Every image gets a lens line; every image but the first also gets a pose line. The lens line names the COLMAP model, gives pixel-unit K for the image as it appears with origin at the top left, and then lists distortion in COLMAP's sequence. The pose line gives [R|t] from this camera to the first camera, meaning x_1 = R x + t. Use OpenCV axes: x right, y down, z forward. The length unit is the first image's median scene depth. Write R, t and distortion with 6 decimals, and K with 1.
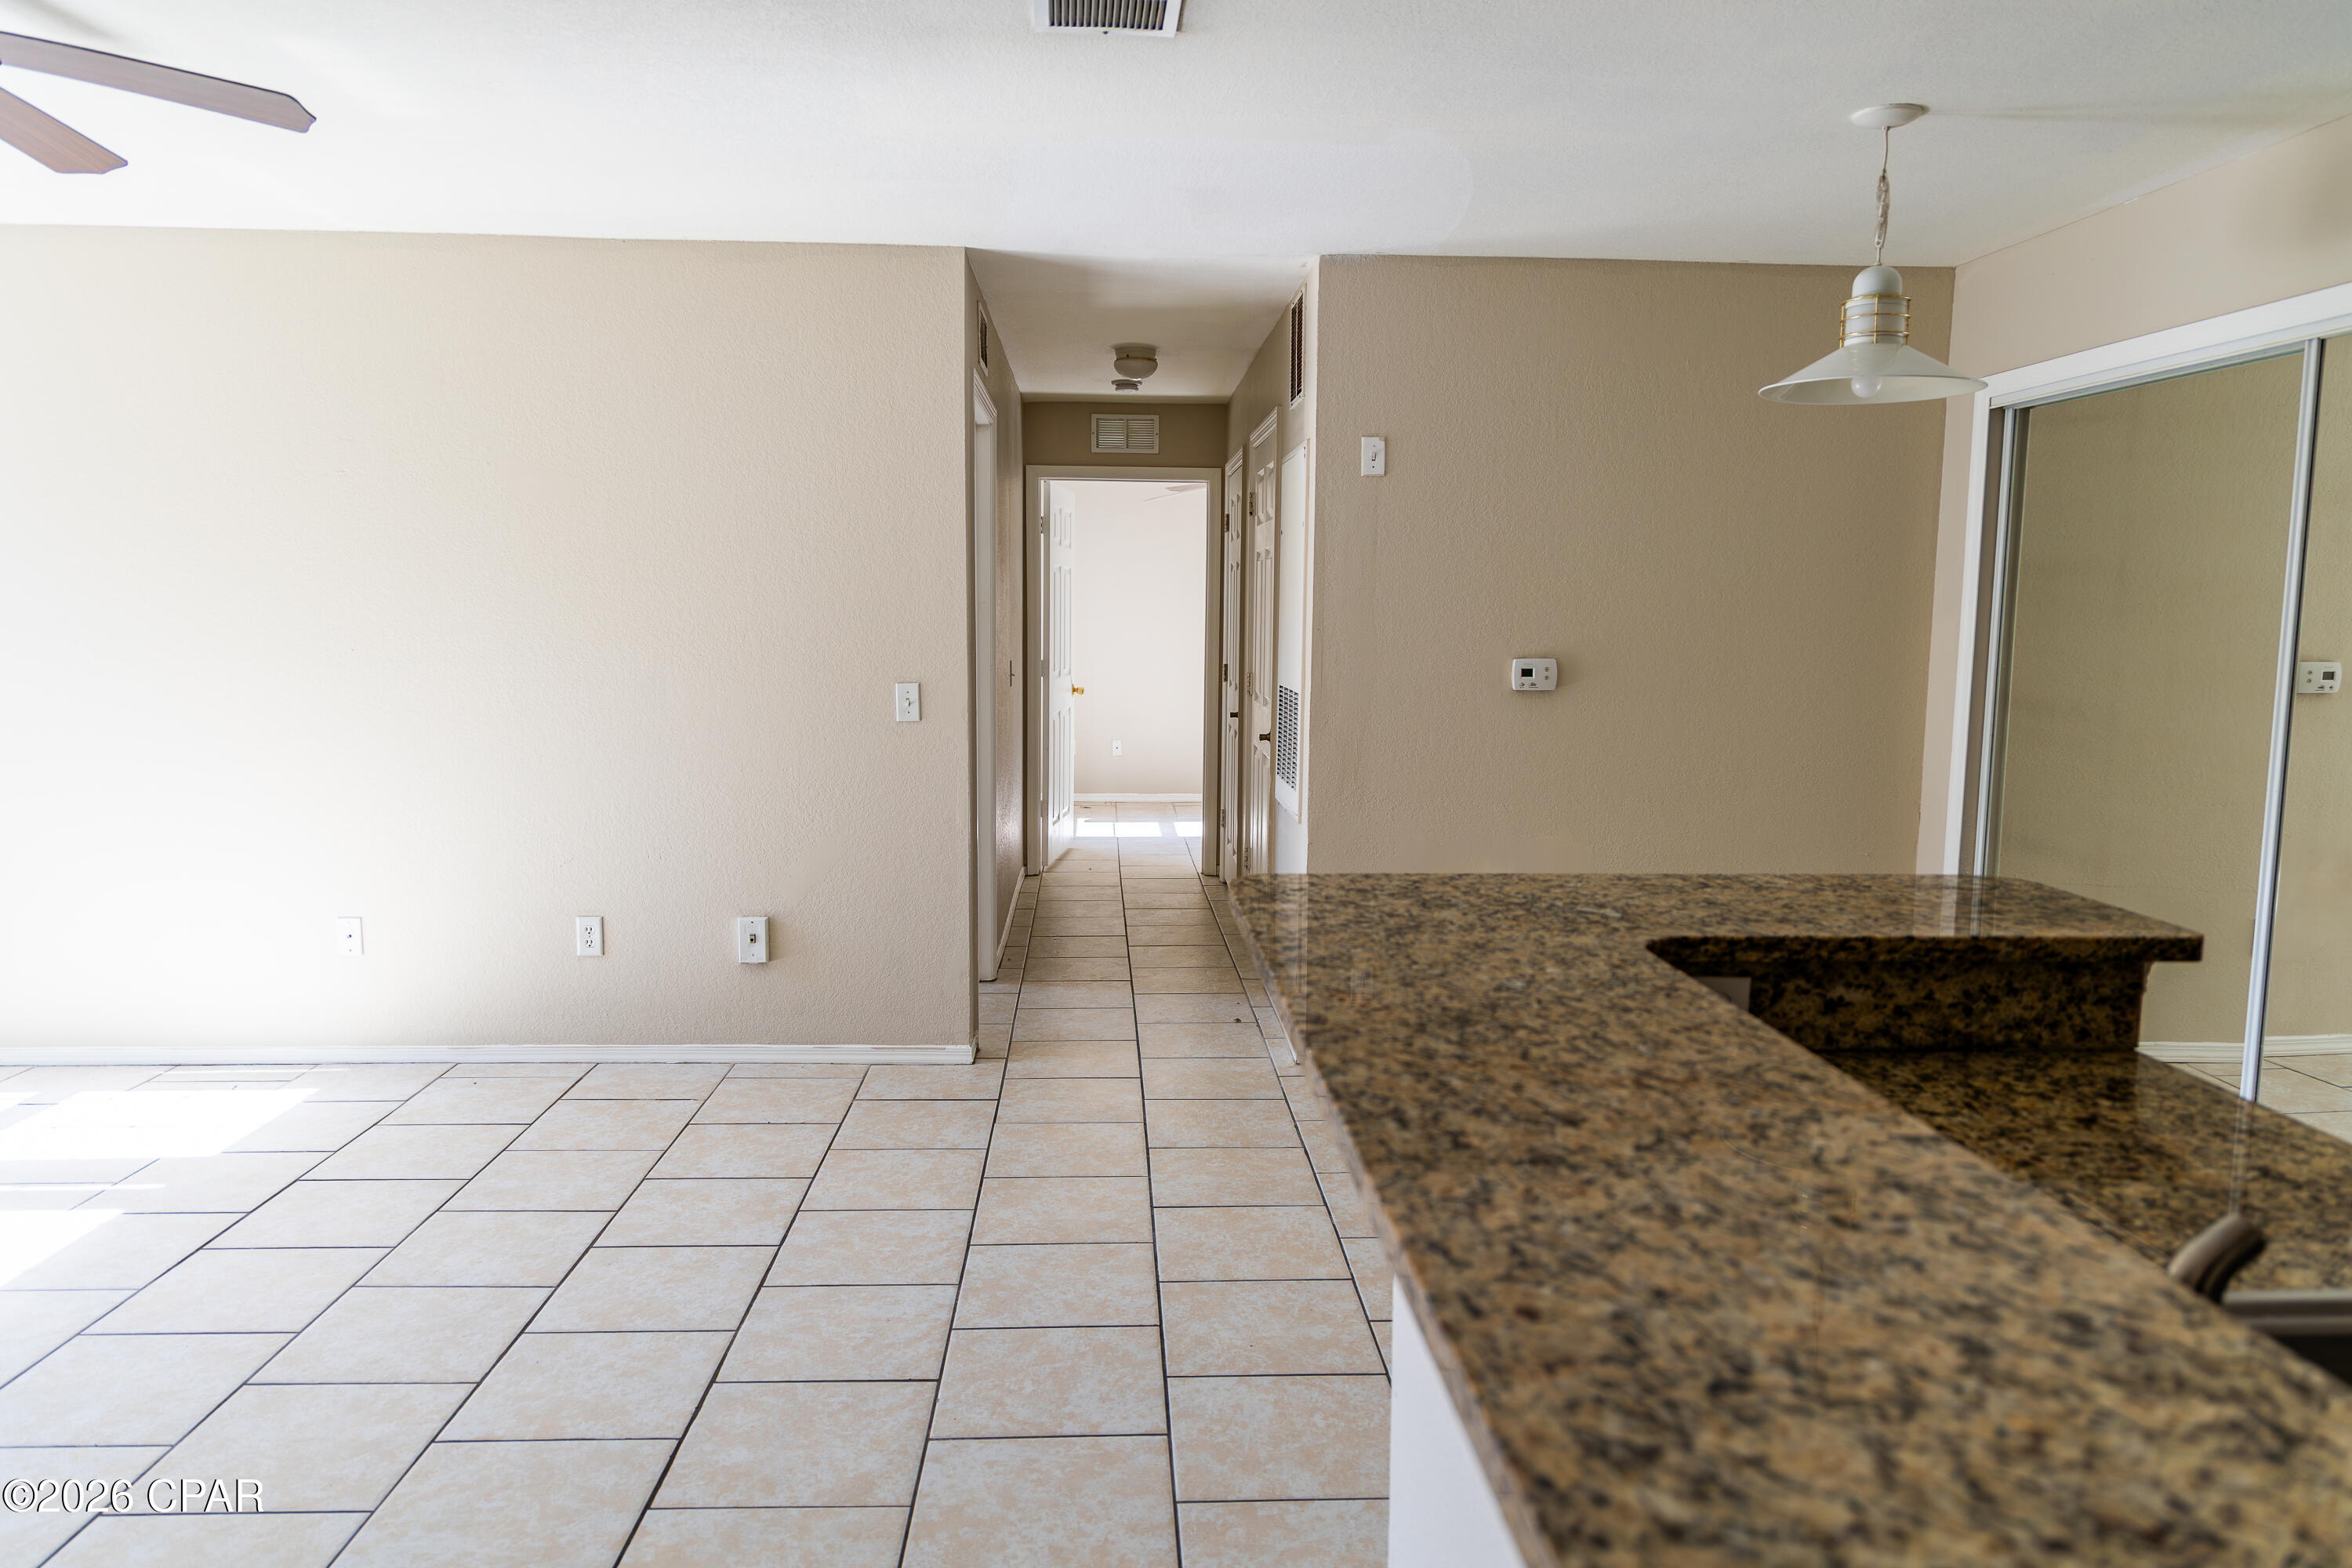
lens RADIAL K [[1597.8, 0, 1162.9], [0, 1597.8, 792.3], [0, 0, 1]] dist [0.032945, -0.005123]
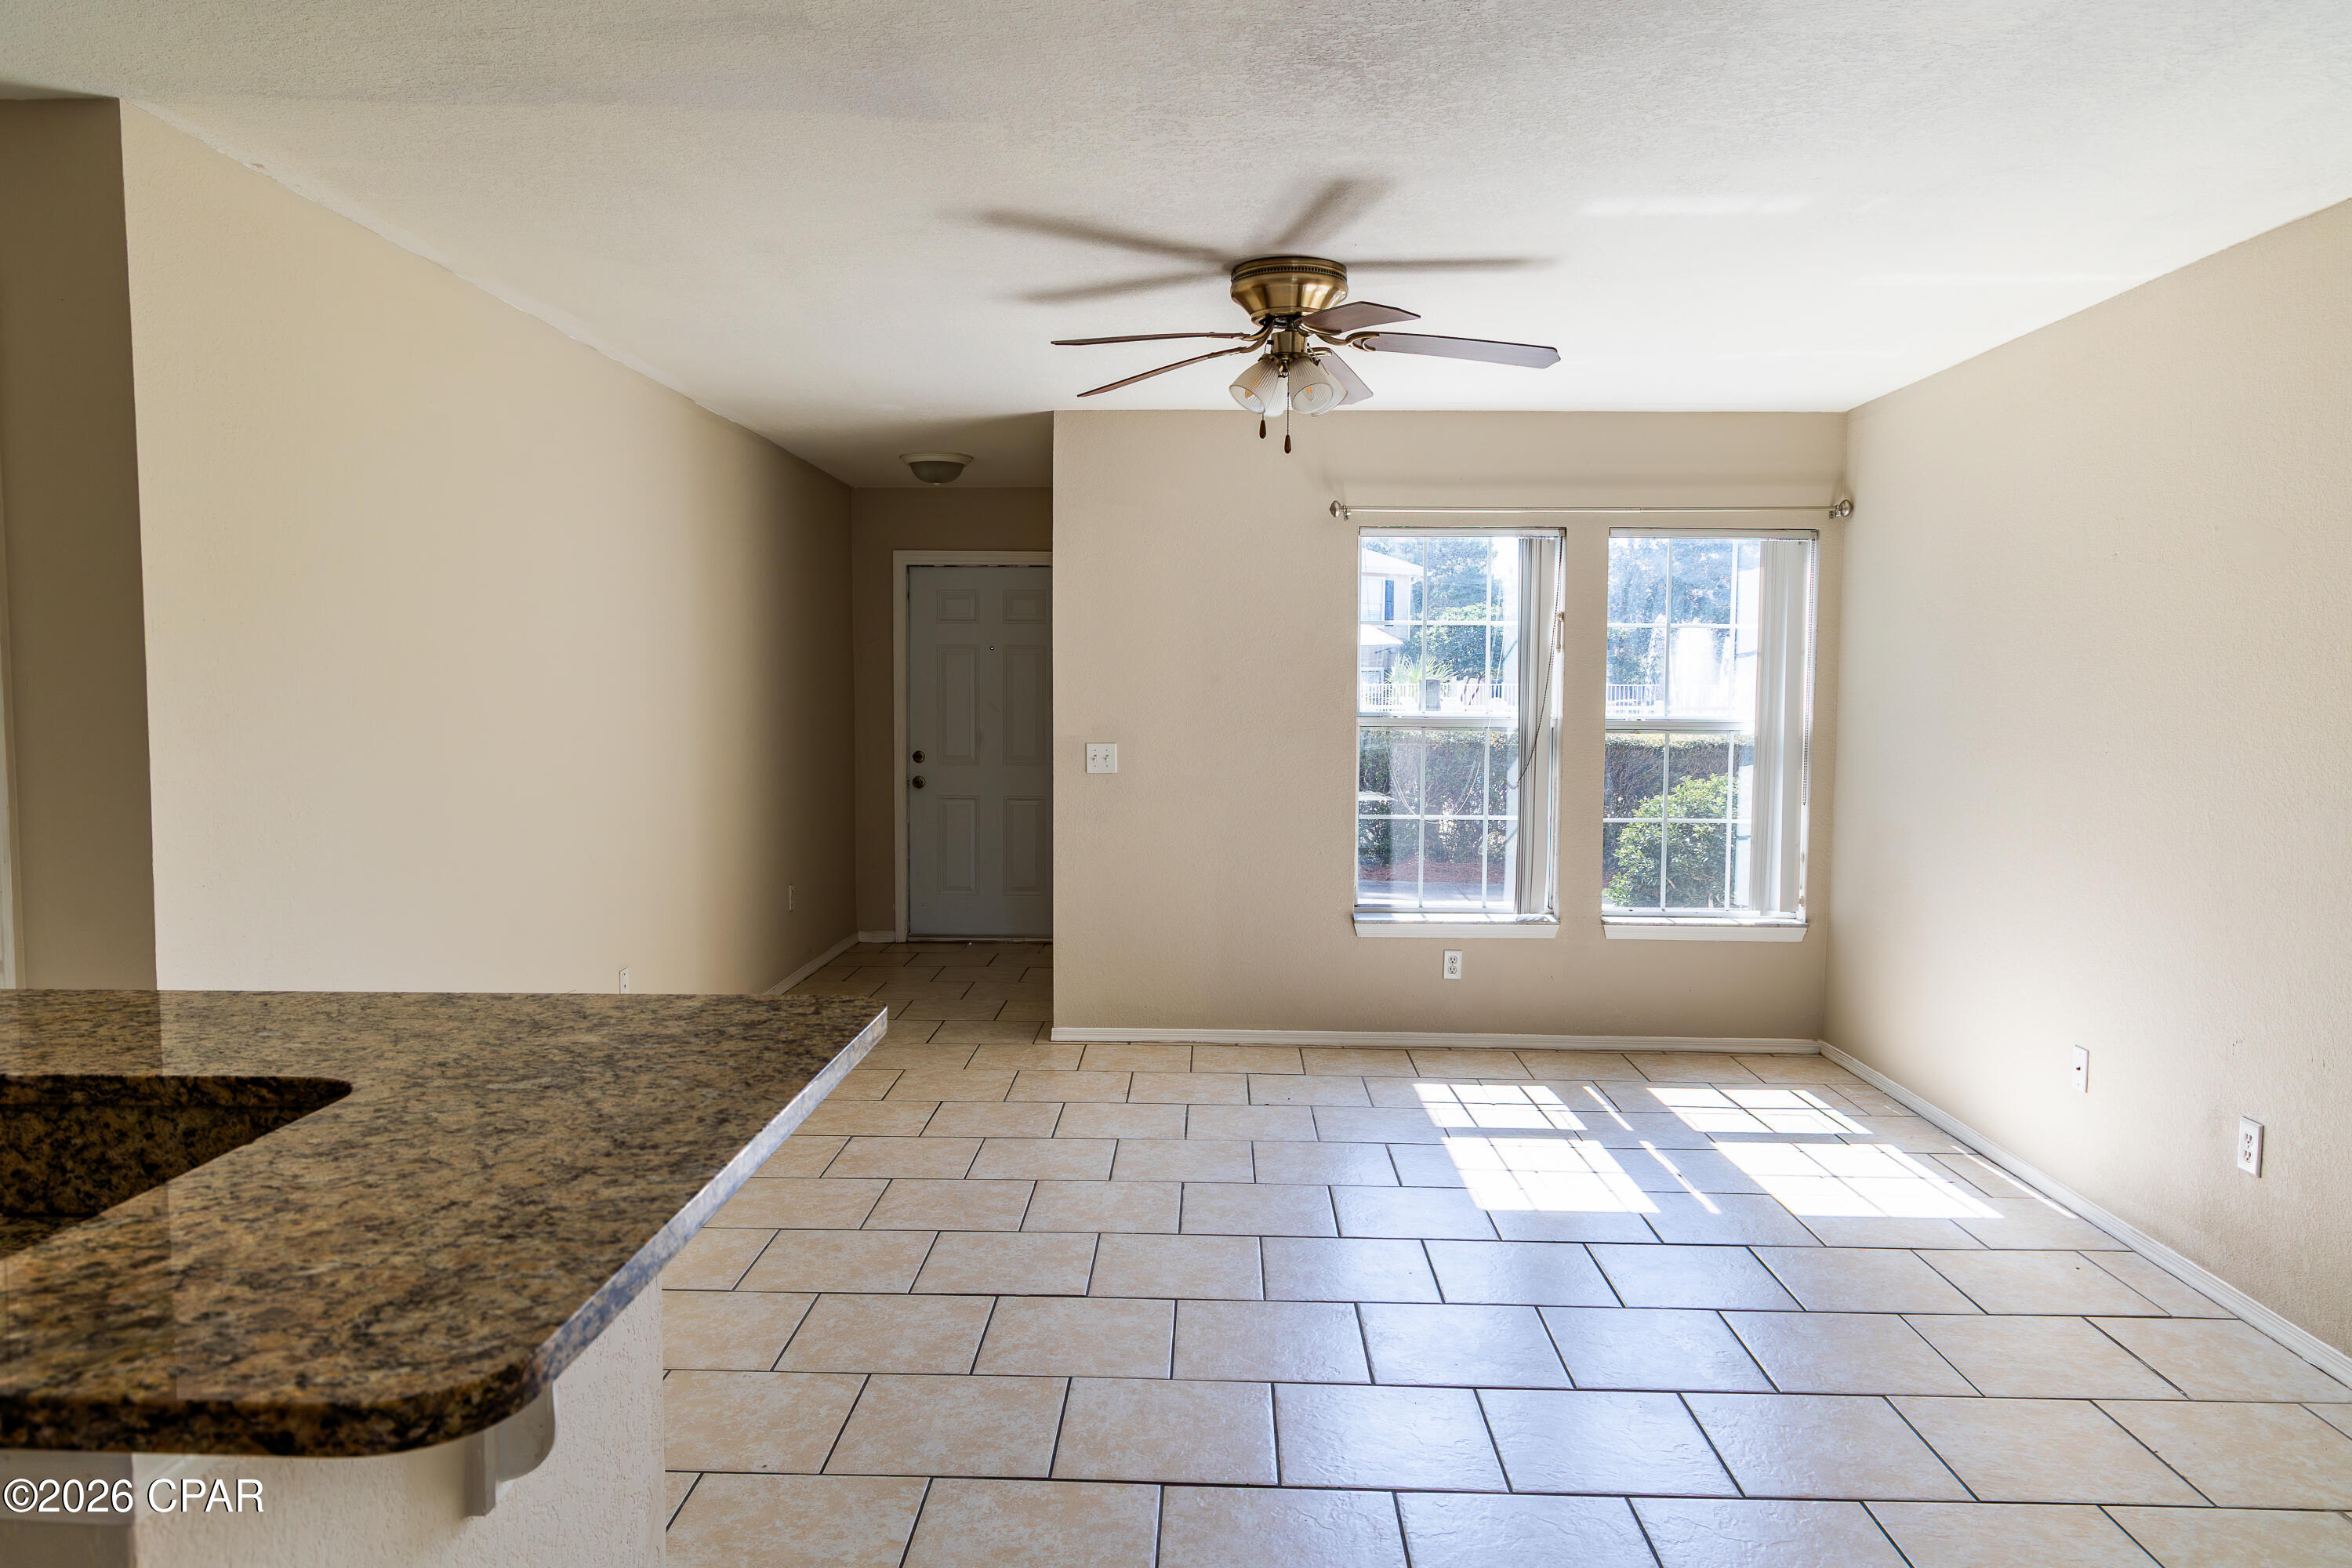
lens RADIAL K [[1588.4, 0, 1182.6], [0, 1588.4, 791.2], [0, 0, 1]] dist [0.008550, -0.005557]
pose [[-0.061497, 0.064079, -0.996048, 0.501100], [-0.123020, 0.989841, 0.071275, -0.082064], [0.990497, 0.126917, -0.052989, 0.663333]]
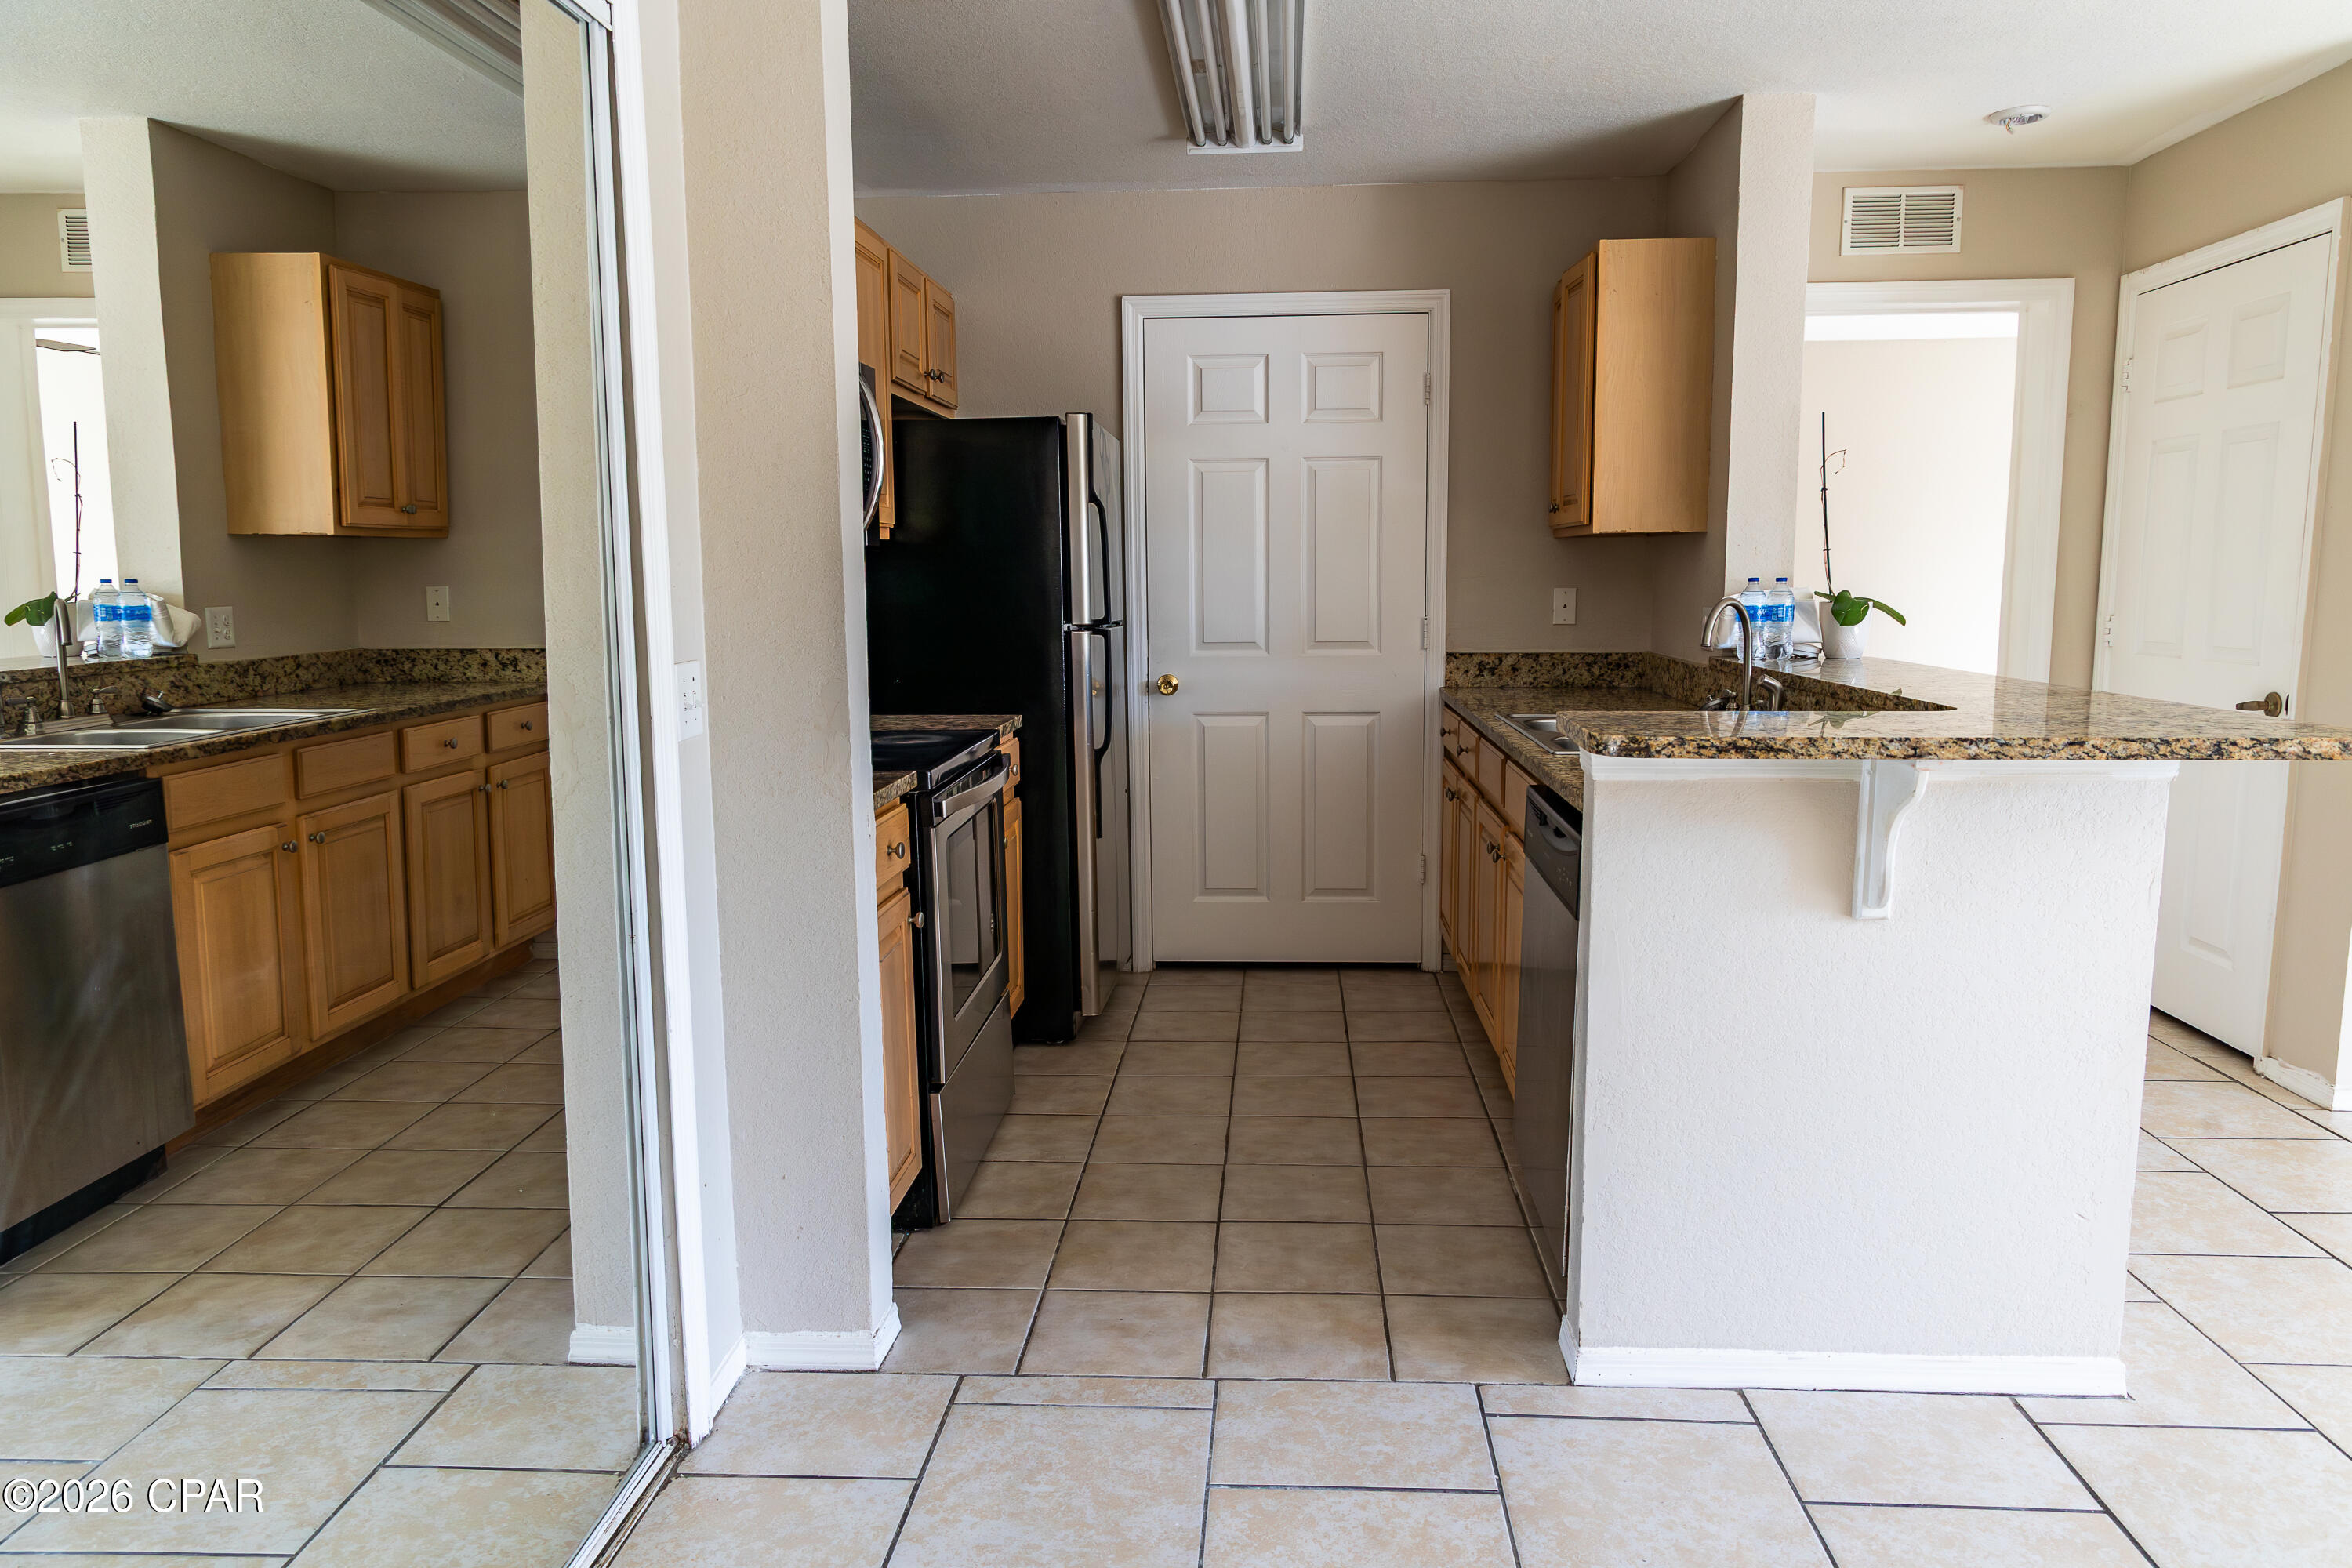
lens RADIAL K [[1588.4, 0, 1182.6], [0, 1588.4, 791.2], [0, 0, 1]] dist [0.008550, -0.005557]
pose [[-0.995208, -0.012644, 0.096962, 0.391818], [0.012244, 0.967686, 0.251863, -0.099015], [-0.097013, 0.251843, -0.962893, 1.132695]]
